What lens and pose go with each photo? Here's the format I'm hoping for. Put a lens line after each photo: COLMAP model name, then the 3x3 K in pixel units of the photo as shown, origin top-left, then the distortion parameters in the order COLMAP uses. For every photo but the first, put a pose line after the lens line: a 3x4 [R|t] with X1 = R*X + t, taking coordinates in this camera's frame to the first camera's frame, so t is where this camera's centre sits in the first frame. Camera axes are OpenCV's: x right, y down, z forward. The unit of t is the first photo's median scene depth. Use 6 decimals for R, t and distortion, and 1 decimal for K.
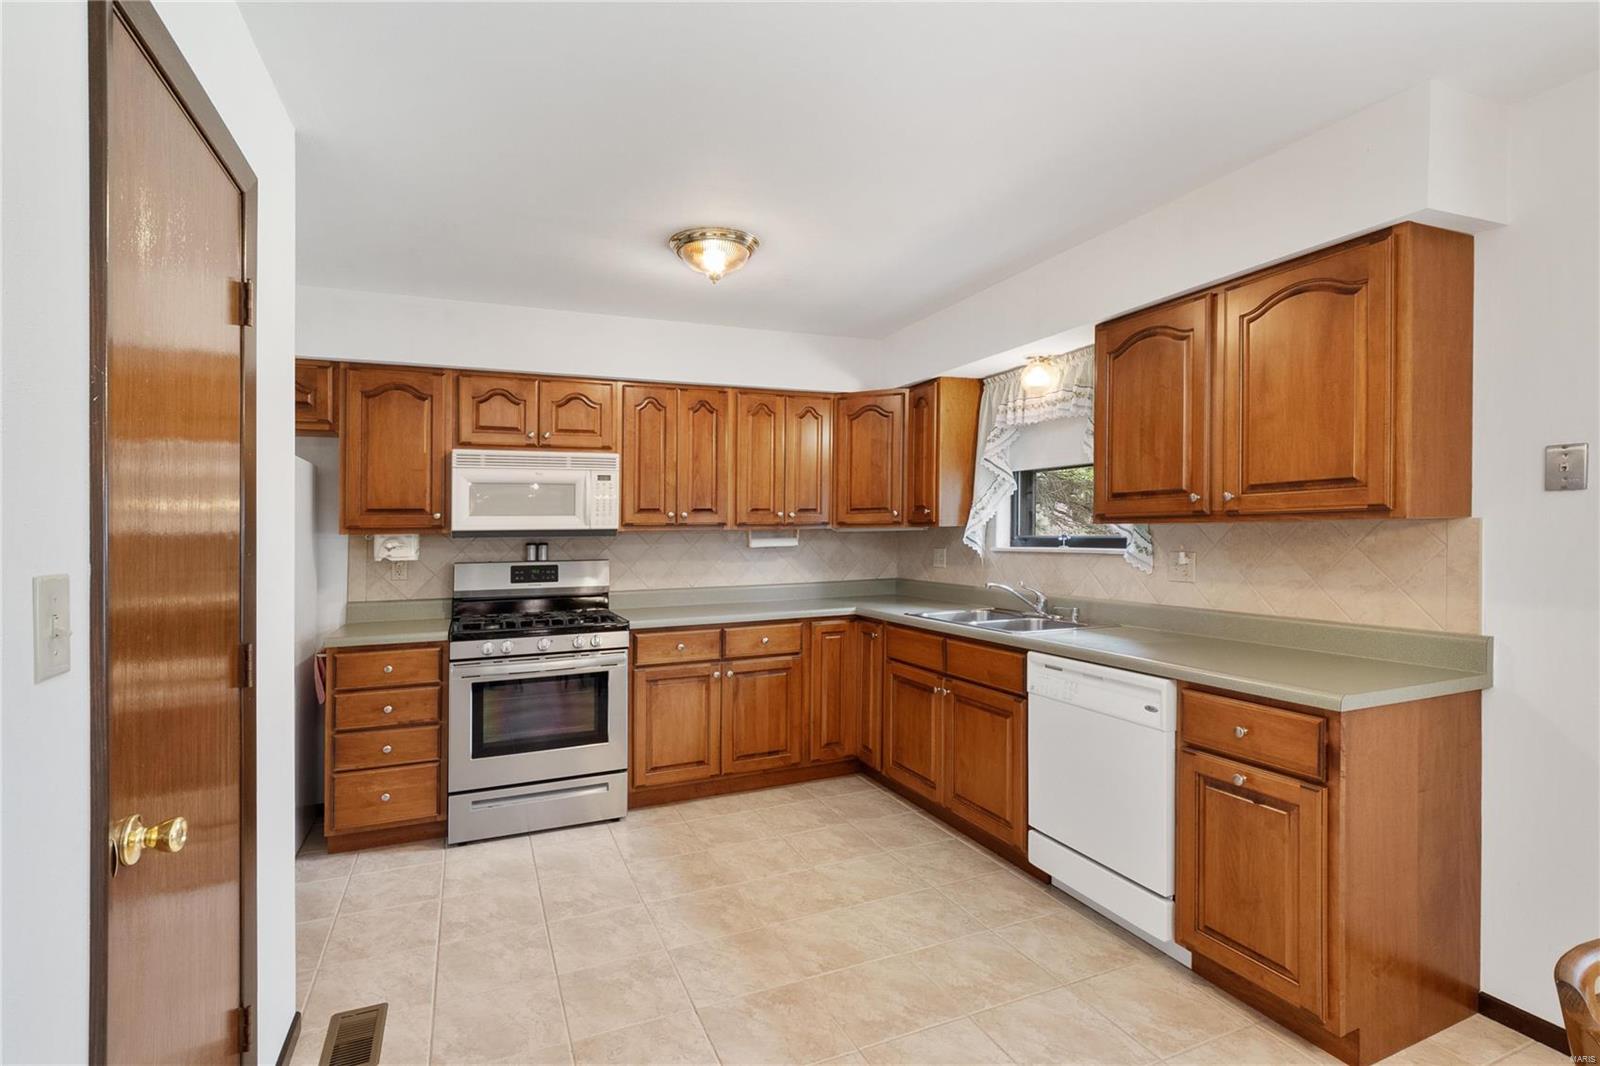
lens RADIAL K [[749.5, 0, 805.5], [0, 749.5, 521.2], [0, 0, 1]] dist [0.002285, -0.000437]
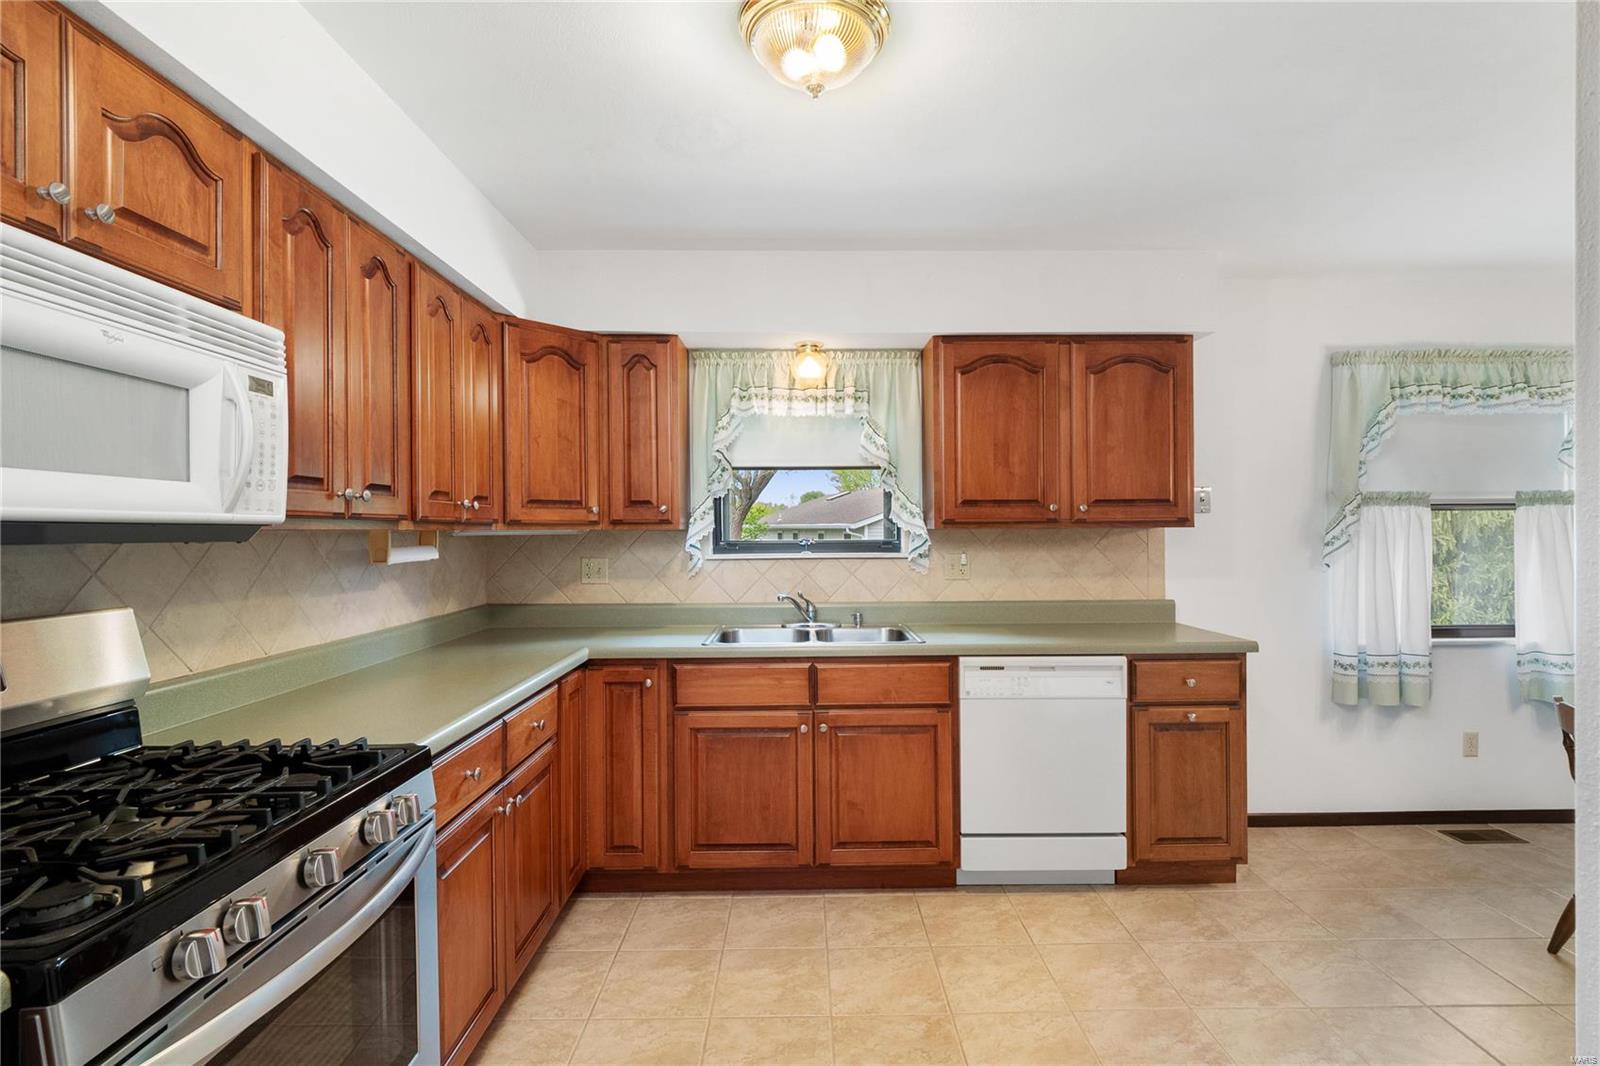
lens RADIAL K [[749.5, 0, 803.0], [0, 749.5, 548.0], [0, 0, 1]] dist [0.002285, -0.000437]
pose [[0.392026, -0.008614, 0.919914, -0.673605], [-0.012078, 0.999822, 0.014509, 0.019263], [-0.919875, -0.016798, 0.391852, 0.801775]]
